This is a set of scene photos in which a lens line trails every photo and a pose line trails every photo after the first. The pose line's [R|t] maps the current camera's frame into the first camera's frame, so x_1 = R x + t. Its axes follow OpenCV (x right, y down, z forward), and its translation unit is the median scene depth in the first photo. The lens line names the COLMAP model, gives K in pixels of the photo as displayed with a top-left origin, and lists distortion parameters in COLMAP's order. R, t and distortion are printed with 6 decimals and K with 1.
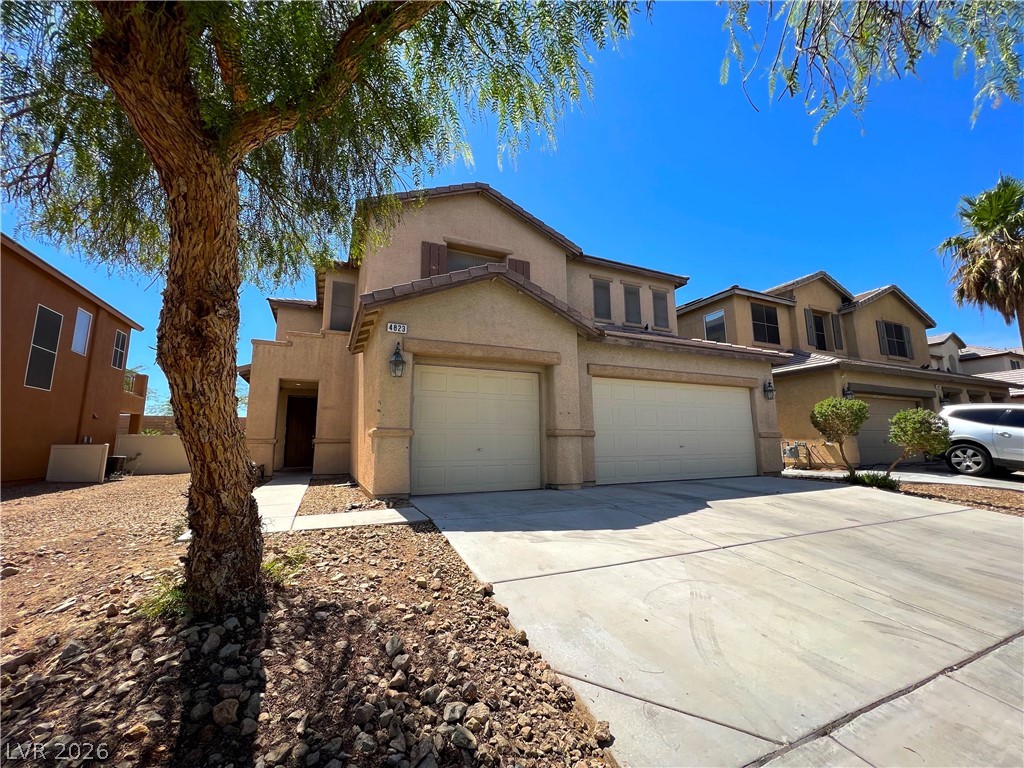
lens RADIAL K [[410.3, 0, 508.2], [0, 410.3, 385.0], [0, 0, 1]] dist [-0.000273, 0.000867]
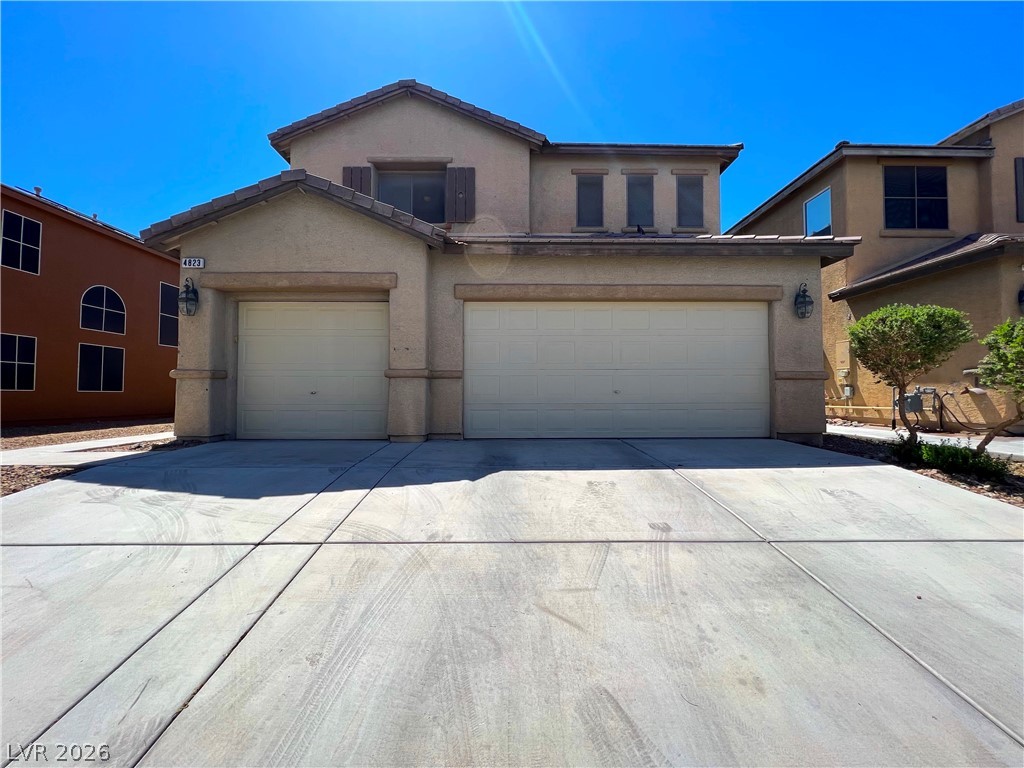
lens RADIAL K [[410.3, 0, 514.5], [0, 410.3, 381.3], [0, 0, 1]] dist [-0.000273, 0.000867]
pose [[0.917501, -0.004493, -0.397708, 0.461169], [0.051770, 0.992779, 0.108215, 0.039229], [0.394349, -0.119877, 0.911108, 0.243470]]
